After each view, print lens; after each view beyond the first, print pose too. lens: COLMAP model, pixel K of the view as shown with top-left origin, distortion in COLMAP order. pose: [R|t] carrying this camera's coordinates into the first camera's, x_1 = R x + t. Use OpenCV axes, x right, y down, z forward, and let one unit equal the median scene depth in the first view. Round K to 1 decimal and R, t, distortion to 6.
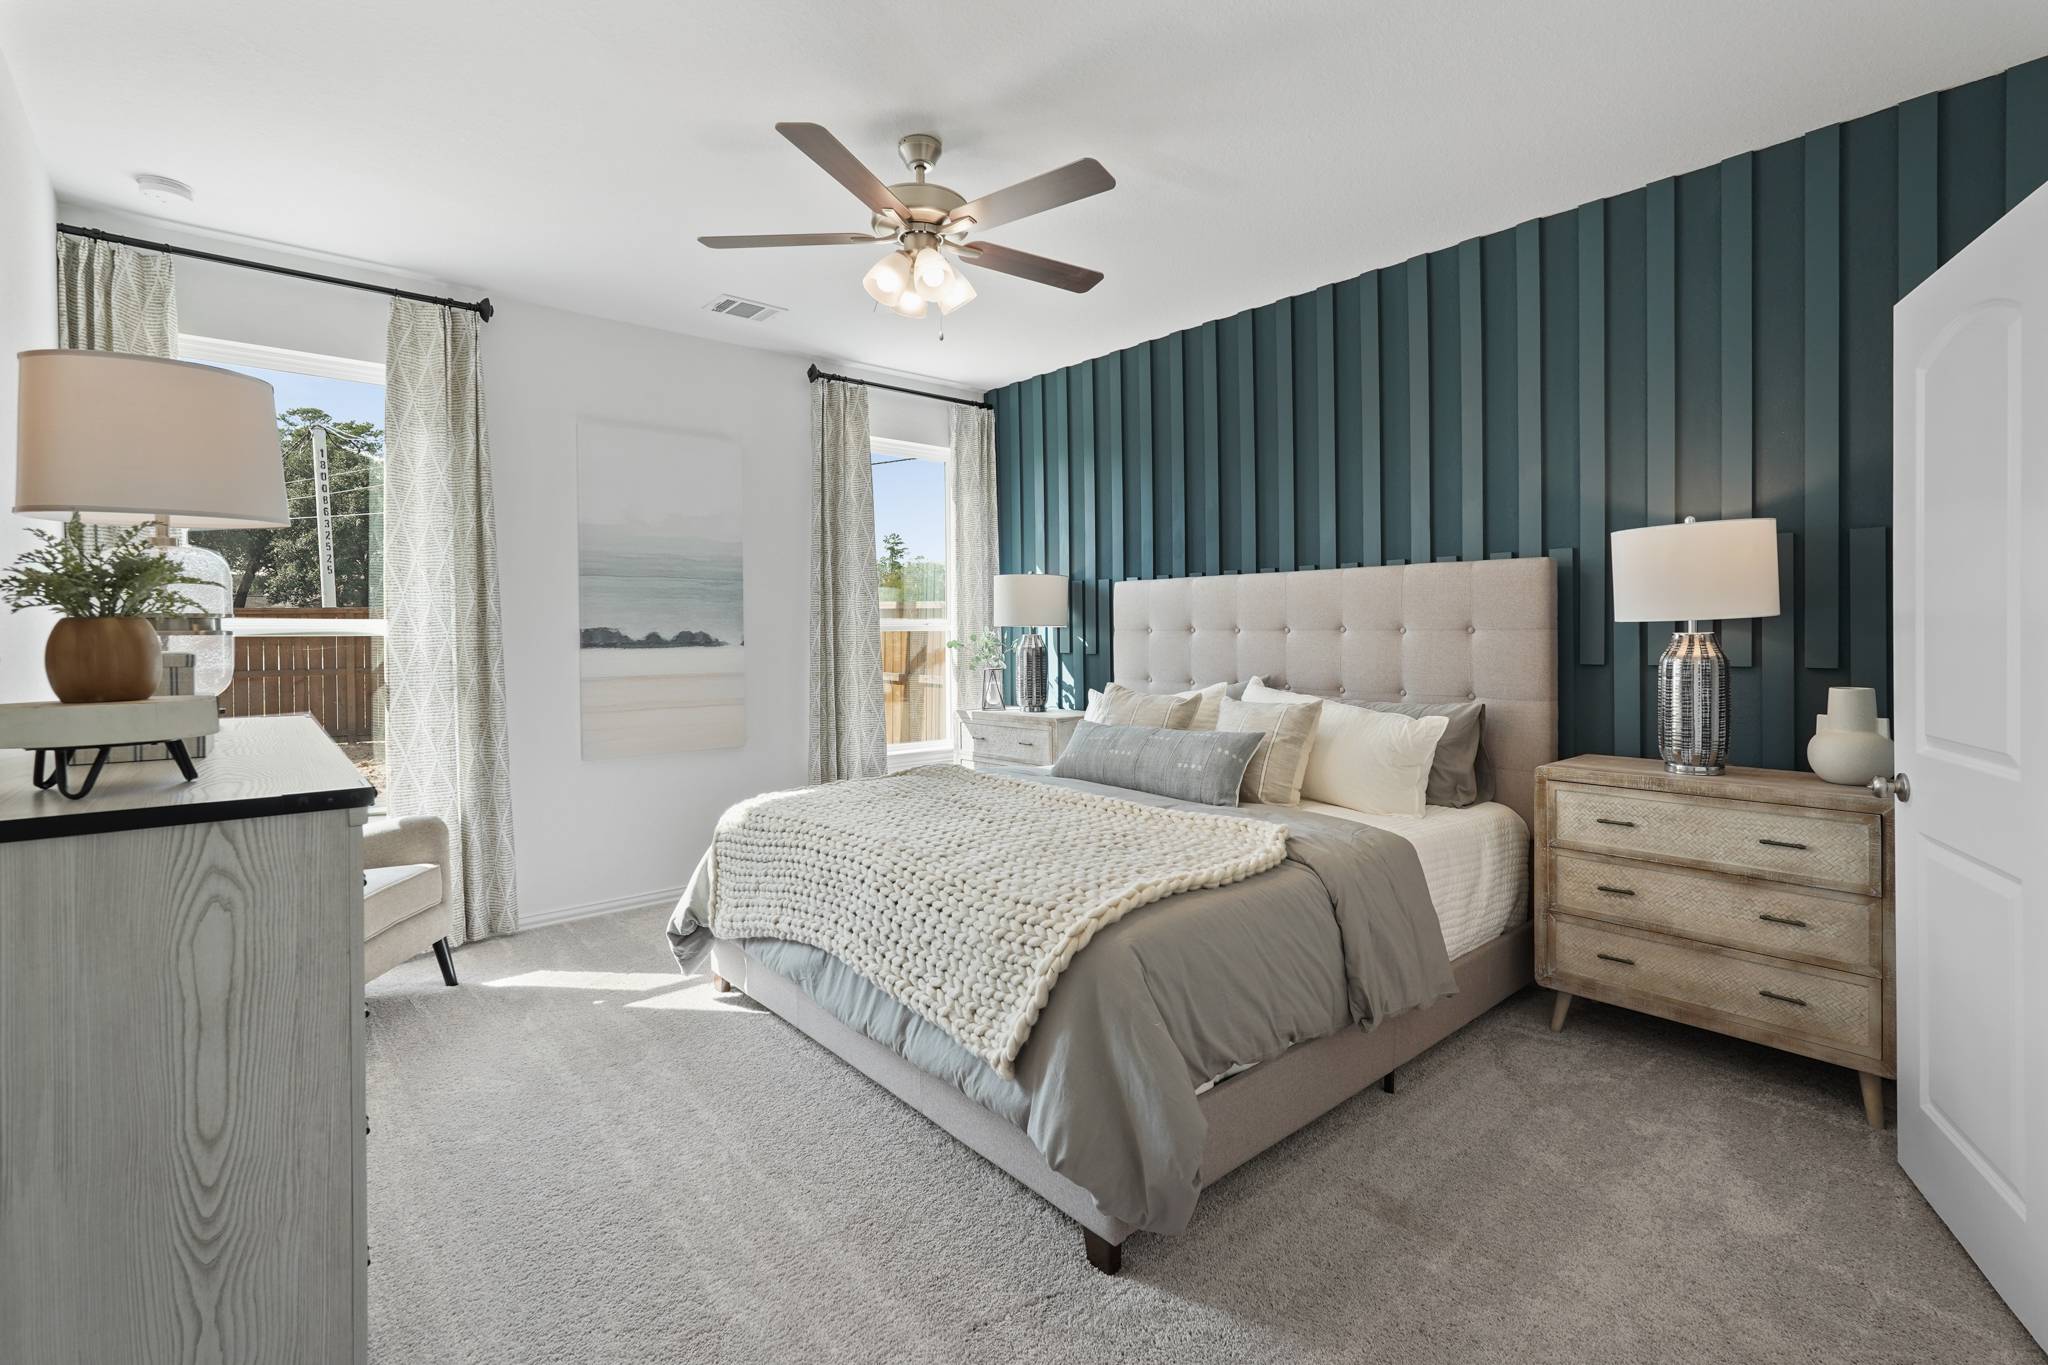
lens RADIAL K [[915.5, 0, 1027.9], [0, 915.5, 650.1], [0, 0, 1]] dist [-0.017686, 0.008119]
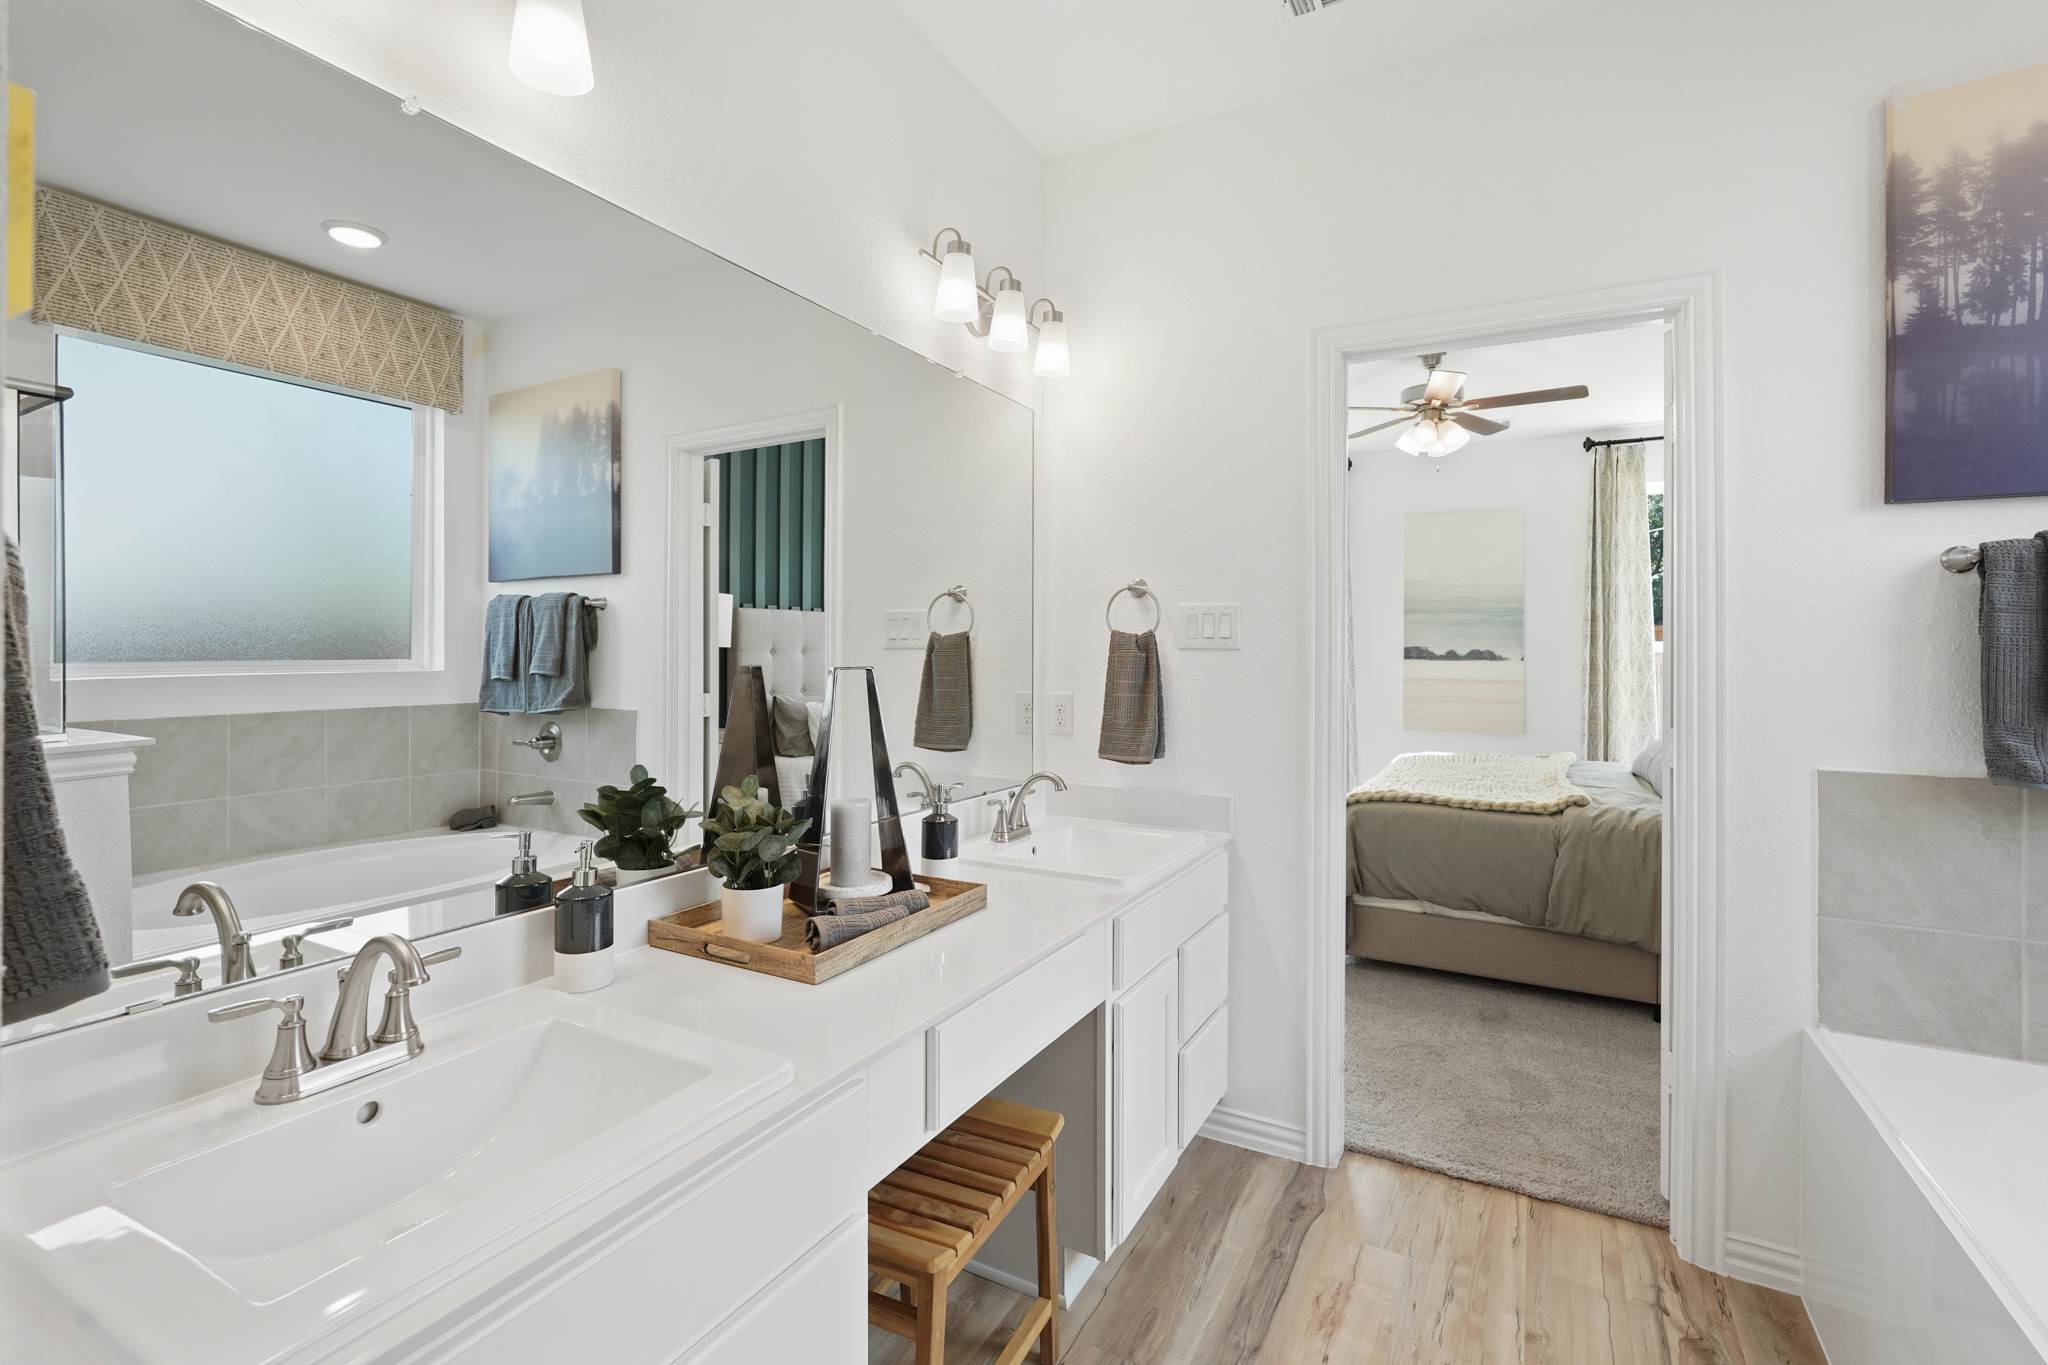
lens RADIAL K [[914.1, 0, 1033.4], [0, 914.1, 643.8], [0, 0, 1]] dist [-0.017963, 0.008849]
pose [[0.344580, 0.005675, -0.938740, 0.716114], [-0.030220, 0.999531, -0.005051, -0.001310], [0.938271, 0.030109, 0.344589, -0.140622]]
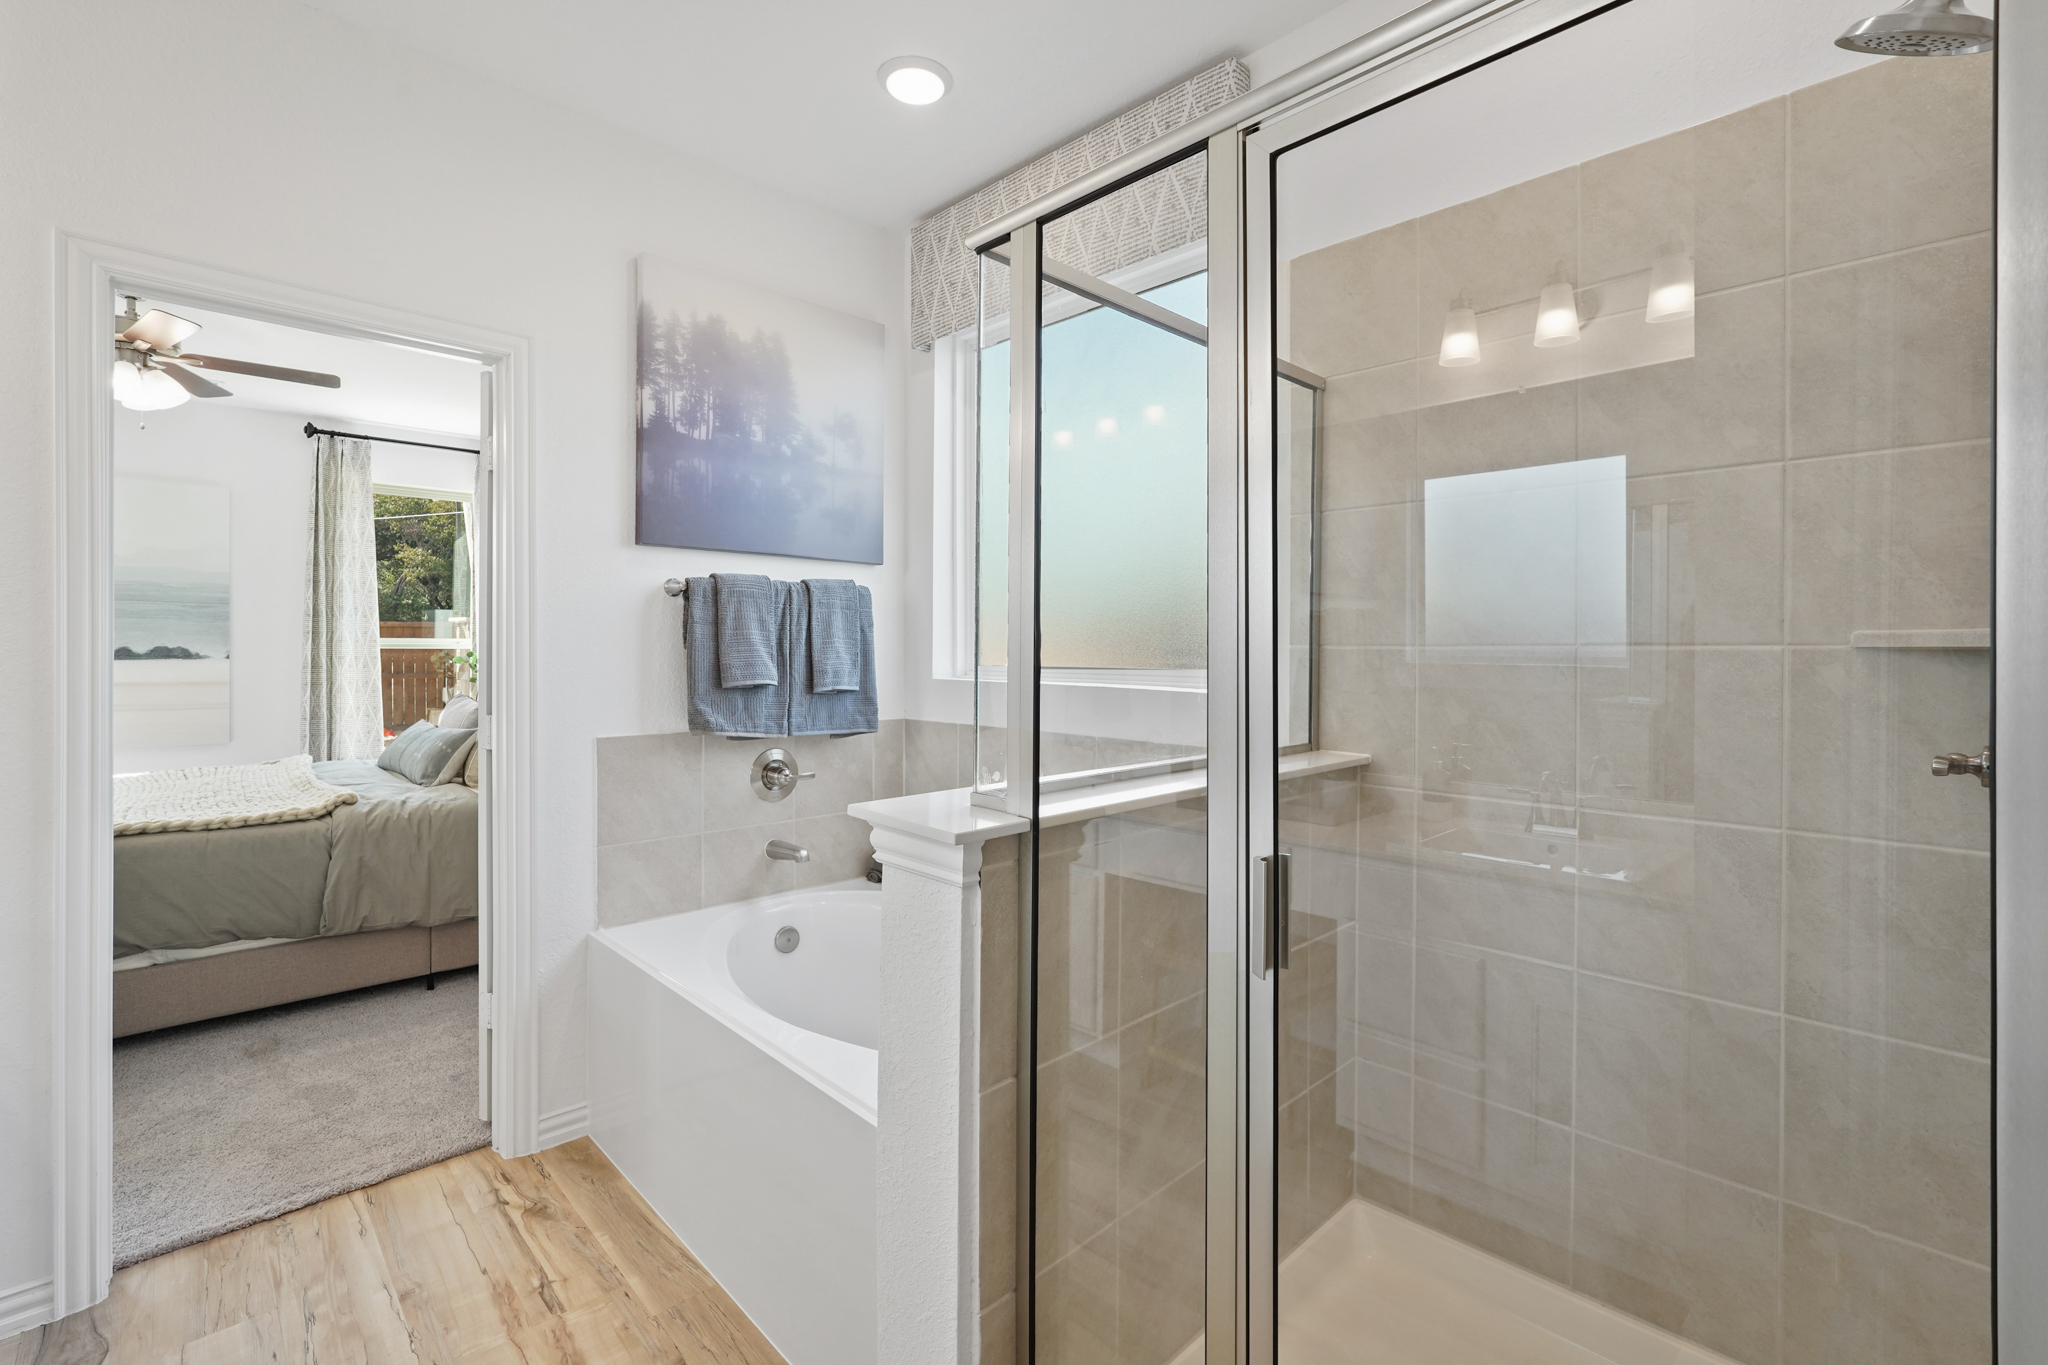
lens RADIAL K [[915.5, 0, 1027.9], [0, 915.5, 650.1], [0, 0, 1]] dist [-0.017686, 0.008119]
pose [[0.998832, 0.011352, 0.046962, 0.687639], [-0.010300, 0.999692, -0.022581, -0.000449], [-0.047204, 0.022071, 0.998641, -0.229944]]
